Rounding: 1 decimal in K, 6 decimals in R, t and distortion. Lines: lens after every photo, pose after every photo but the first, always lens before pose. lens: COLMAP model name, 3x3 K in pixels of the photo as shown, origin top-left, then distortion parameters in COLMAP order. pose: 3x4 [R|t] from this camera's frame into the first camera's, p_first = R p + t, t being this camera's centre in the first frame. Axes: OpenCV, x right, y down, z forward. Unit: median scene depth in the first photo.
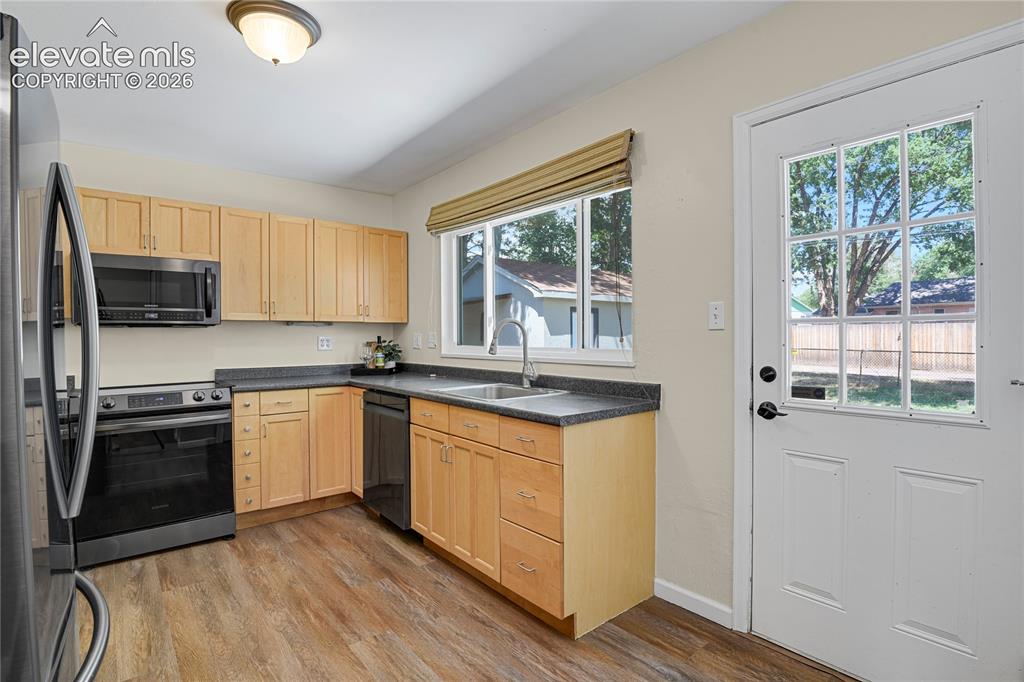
lens RADIAL K [[505.1, 0, 532.0], [0, 505.1, 338.9], [0, 0, 1]] dist [-0.025408, -0.002372]
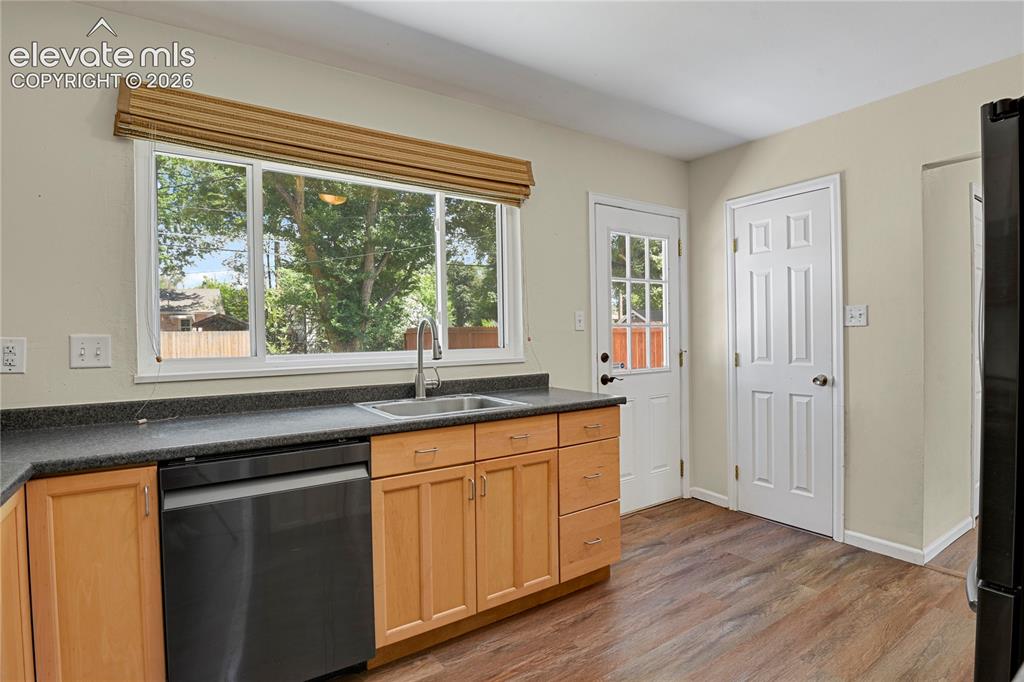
lens RADIAL K [[505.1, 0, 517.9], [0, 505.1, 340.9], [0, 0, 1]] dist [-0.025408, -0.002372]
pose [[0.110447, -0.008414, 0.993846, -0.851315], [0.023155, 0.999715, 0.005891, -0.000751], [-0.993612, 0.022362, 0.110610, 0.774259]]
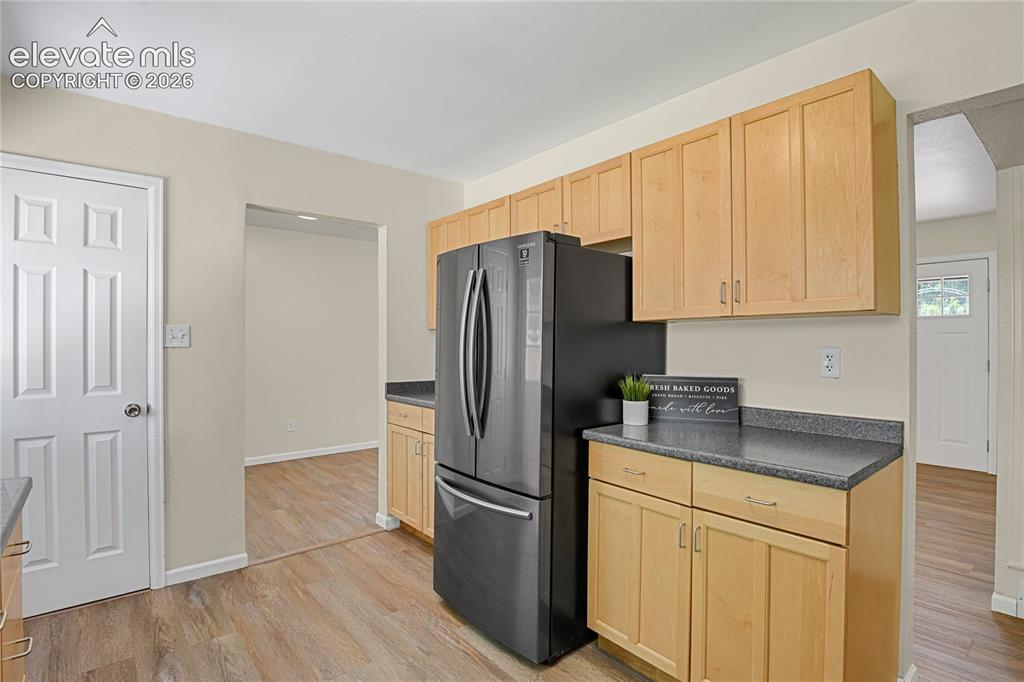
lens RADIAL K [[505.1, 0, 508.7], [0, 505.1, 342.6], [0, 0, 1]] dist [-0.025408, -0.002372]
pose [[-0.999788, 0.005710, 0.019773, -0.416816], [0.005793, 0.999975, 0.004137, -0.017957], [-0.019749, 0.004250, -0.999796, 1.141671]]
